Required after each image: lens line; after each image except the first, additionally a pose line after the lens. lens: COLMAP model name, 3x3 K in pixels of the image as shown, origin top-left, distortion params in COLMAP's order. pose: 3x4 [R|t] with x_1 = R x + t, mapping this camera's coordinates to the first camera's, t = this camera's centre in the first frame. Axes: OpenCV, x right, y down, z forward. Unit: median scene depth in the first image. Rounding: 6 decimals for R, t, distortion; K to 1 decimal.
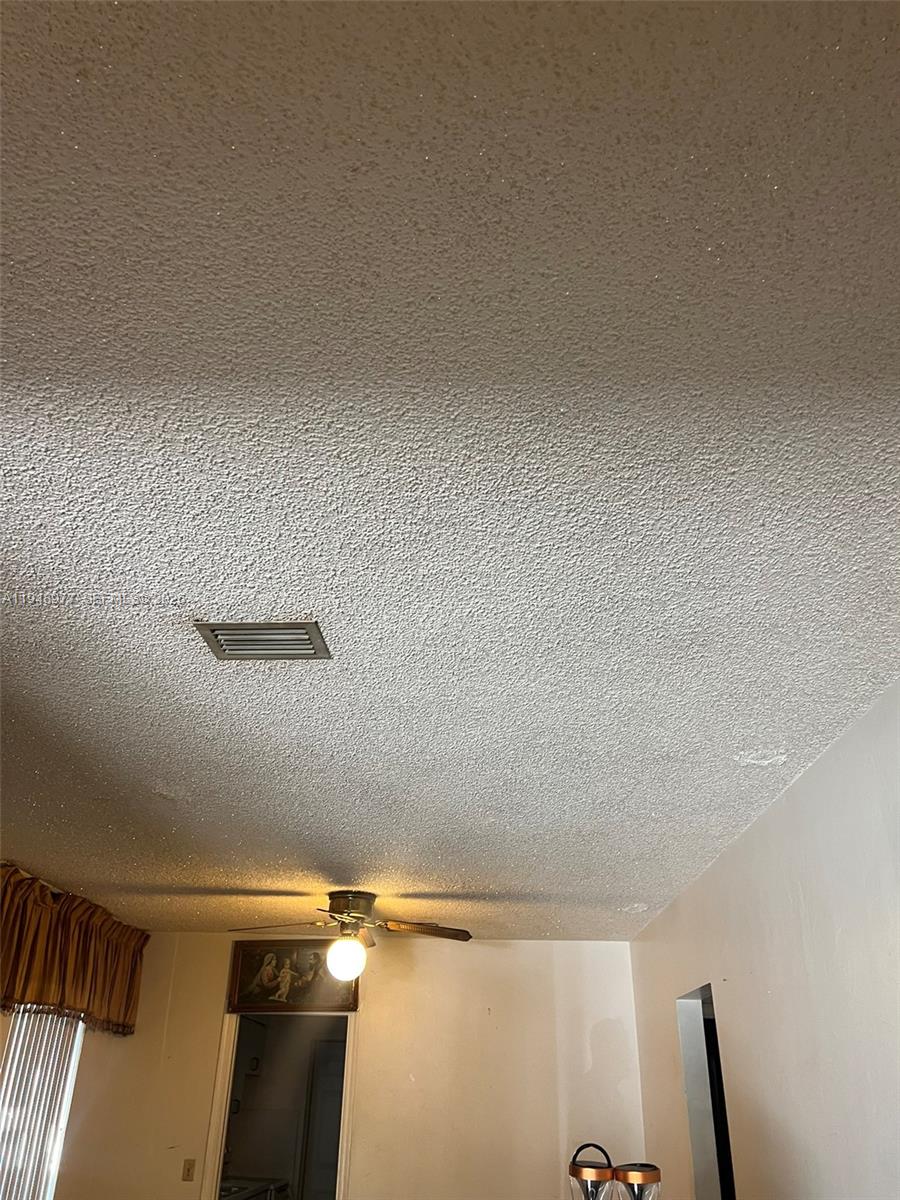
lens RADIAL K [[898.8, 0, 450.2], [0, 898.8, 598.8], [0, 0, 1]] dist [0.015213, 0.002309]
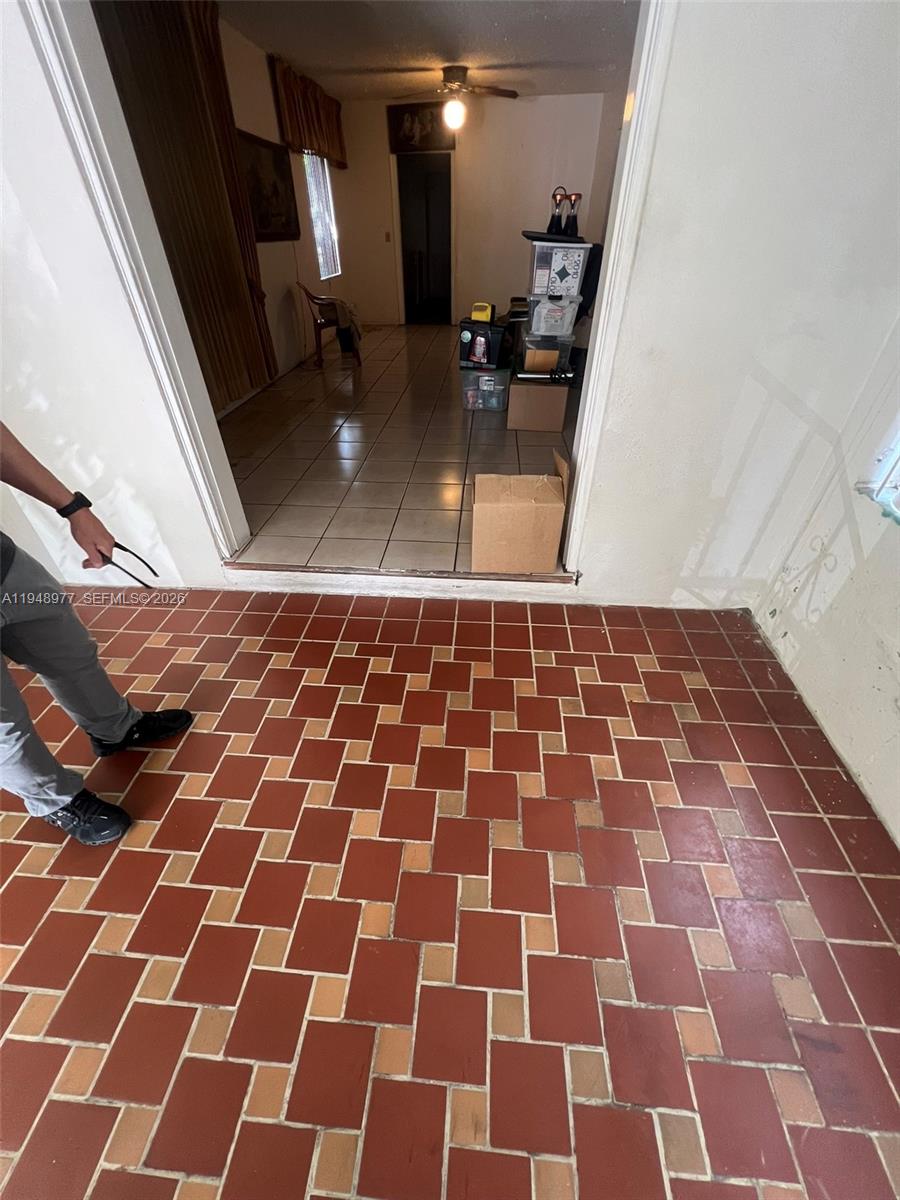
lens RADIAL K [[480.8, 0, 452.1], [0, 480.8, 597.4], [0, 0, 1]] dist [-0.001326, -0.000104]
pose [[0.997525, 0.014139, -0.068871, -0.029874], [0.057721, 0.394608, 0.917035, -0.138106], [0.040143, -0.918741, 0.392816, -0.361951]]
